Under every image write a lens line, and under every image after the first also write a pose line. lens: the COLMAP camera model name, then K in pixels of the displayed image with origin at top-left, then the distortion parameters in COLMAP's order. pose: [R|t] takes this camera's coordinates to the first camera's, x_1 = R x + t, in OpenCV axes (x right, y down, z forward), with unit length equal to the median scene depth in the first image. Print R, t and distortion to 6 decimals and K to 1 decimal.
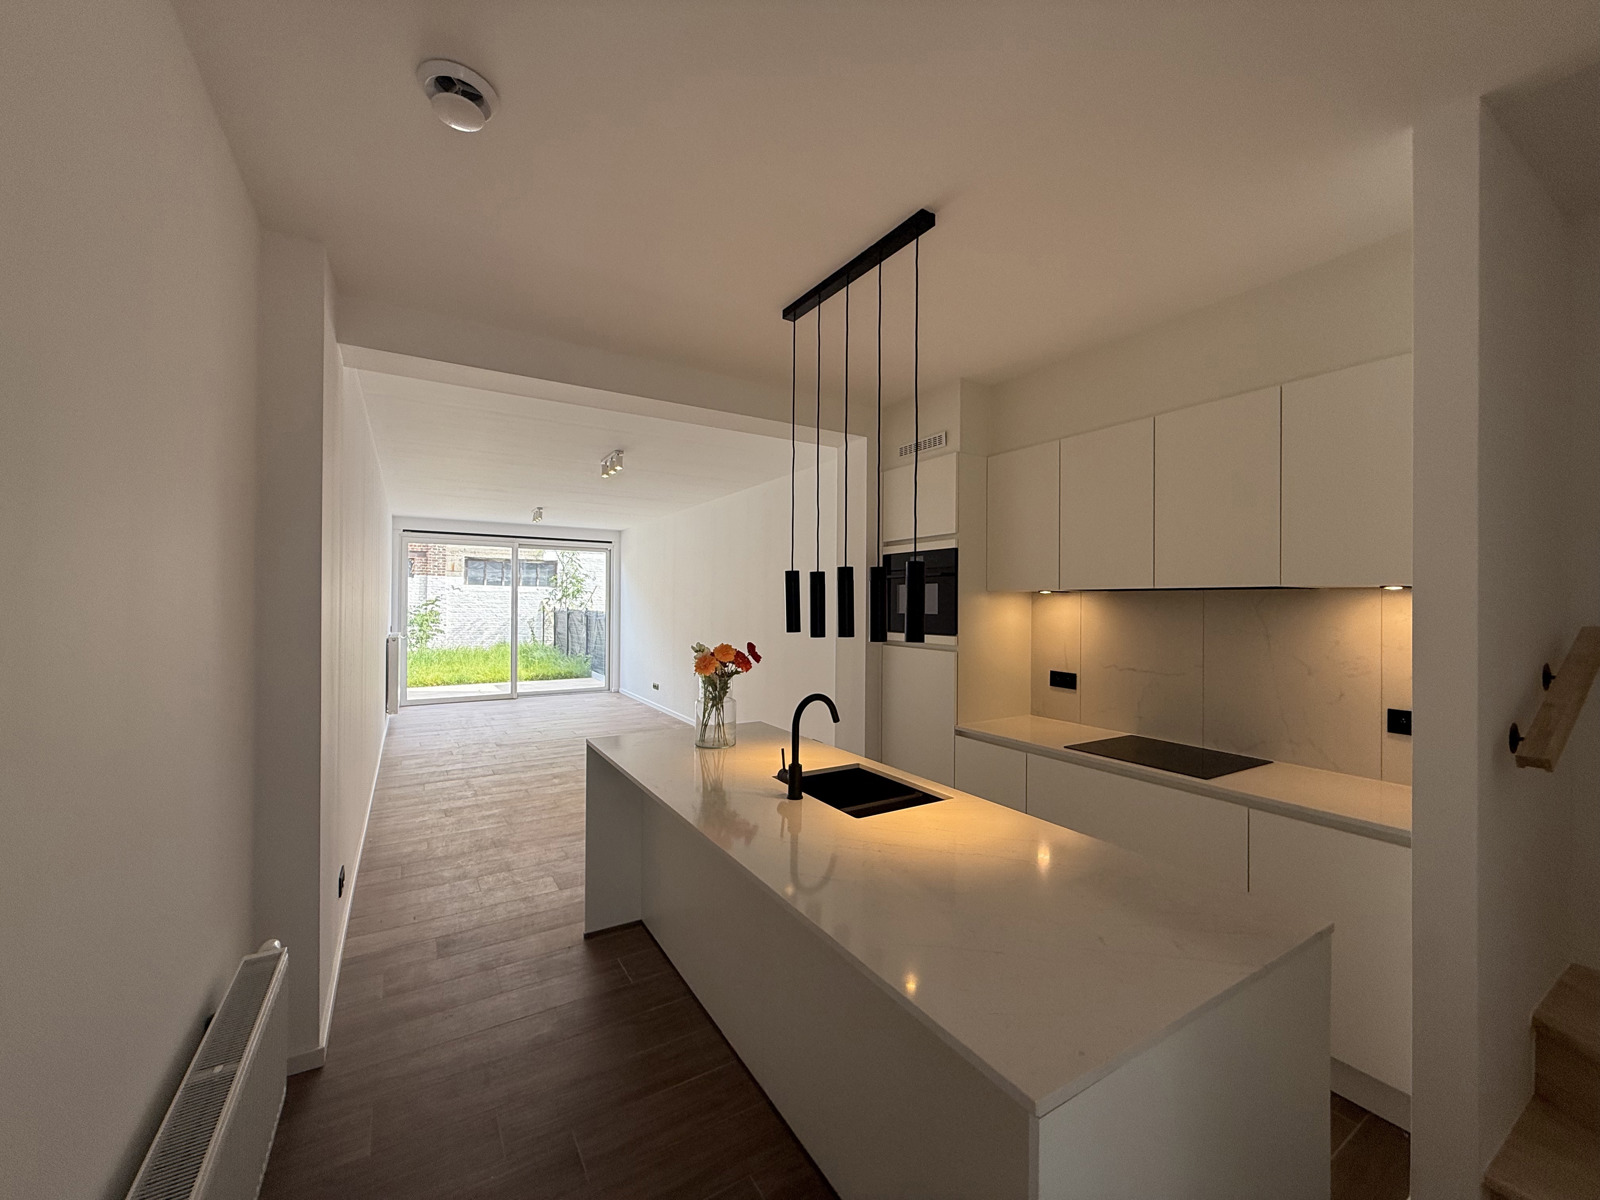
lens RADIAL K [[636.0, 0, 798.1], [0, 636.0, 598.9], [0, 0, 1]] dist [0.001237, 0.000326]
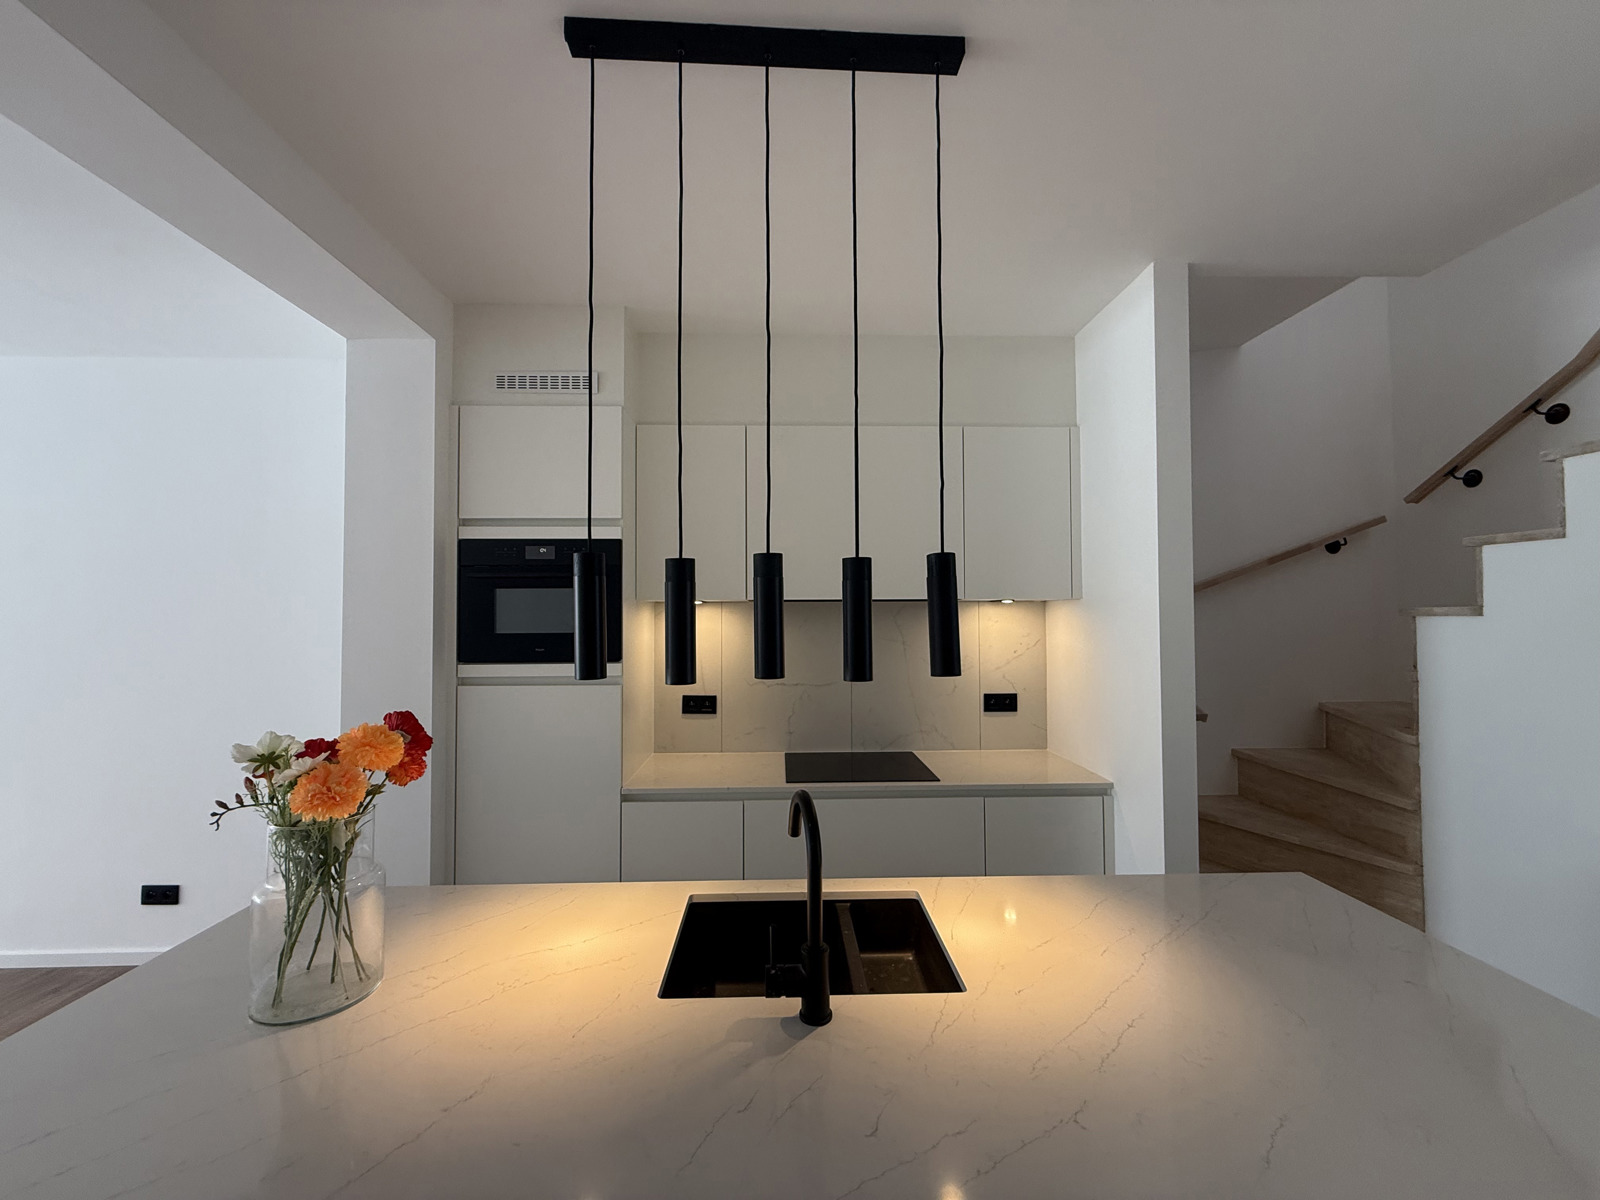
lens RADIAL K [[629.7, 0, 800.0], [0, 629.7, 600.0], [0, 0, 1]] dist [0.001254, 0.000188]
pose [[0.490575, 0.014193, 0.871283, -0.092015], [0.002033, 0.999846, -0.017432, 0.000254], [-0.871397, 0.010323, 0.490471, 0.162151]]
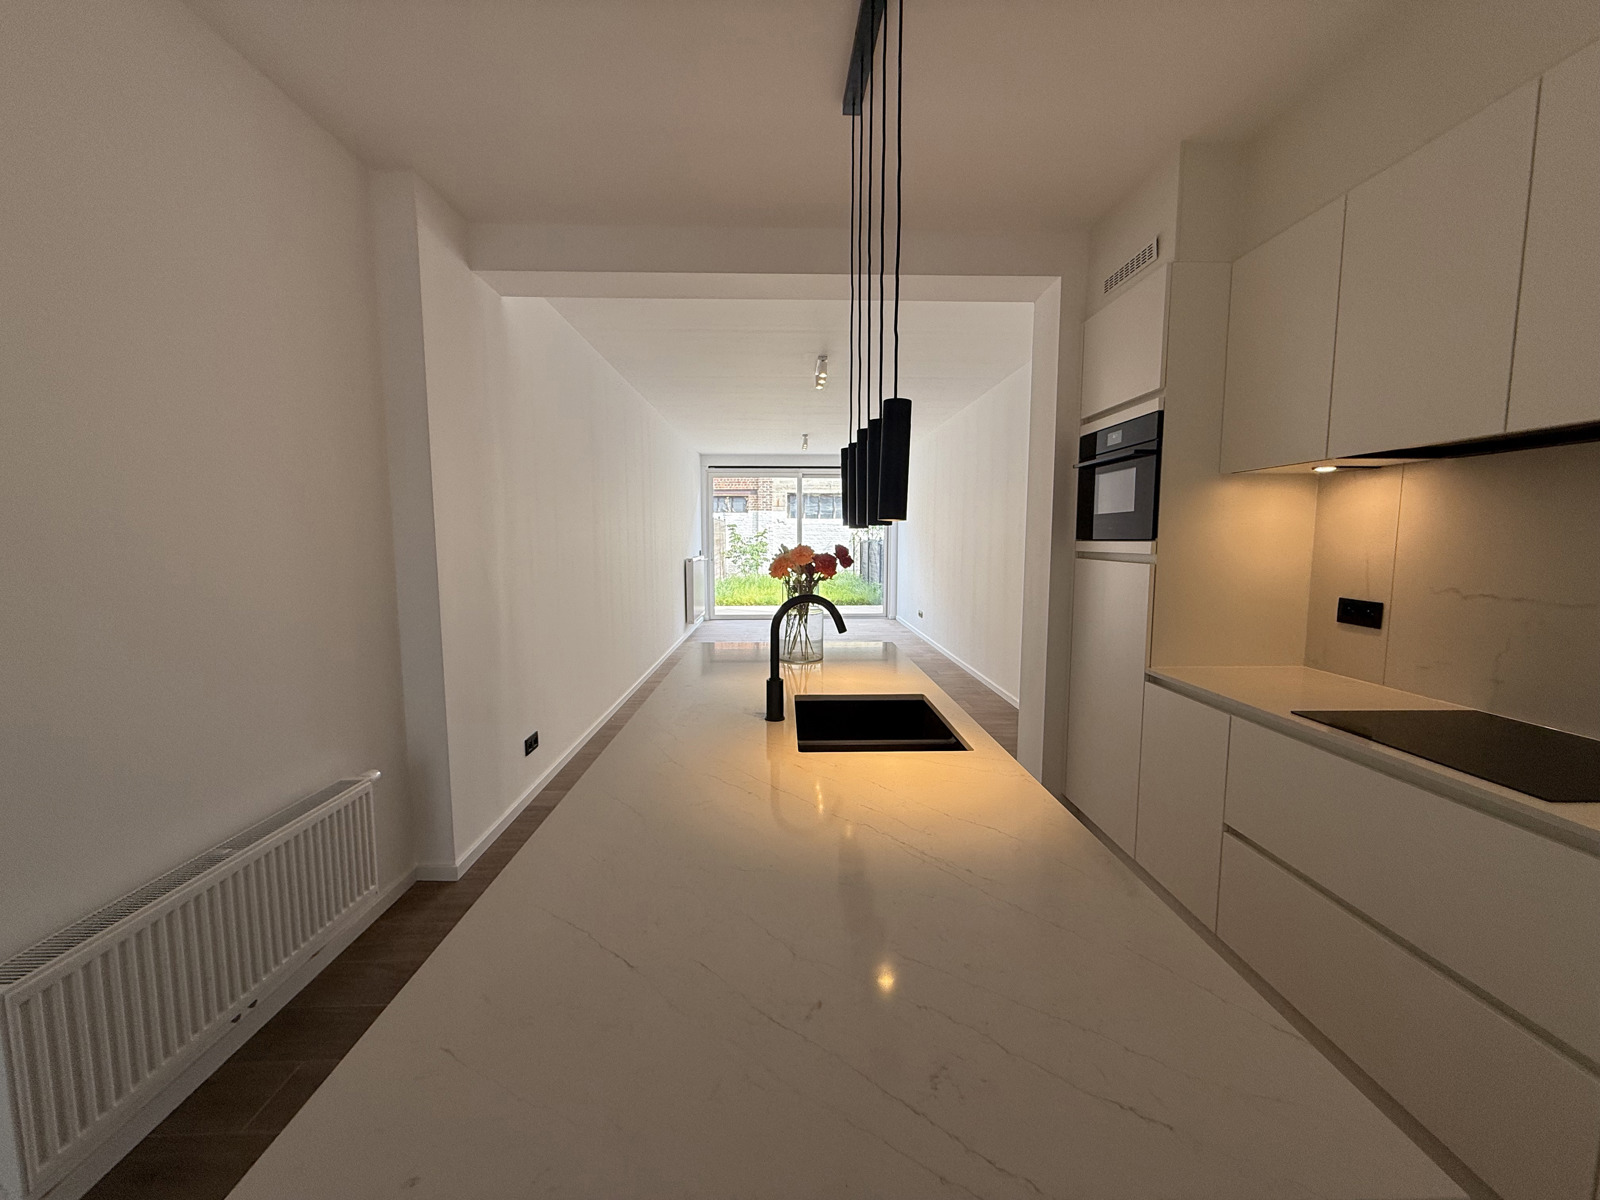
lens RADIAL K [[636.0, 0, 798.1], [0, 636.0, 598.9], [0, 0, 1]] dist [0.001237, 0.000326]
pose [[0.866900, 0.040592, -0.496827, 0.087881], [0.009295, 0.995189, 0.097527, 0.016928], [0.498396, -0.089164, 0.862352, 0.068325]]
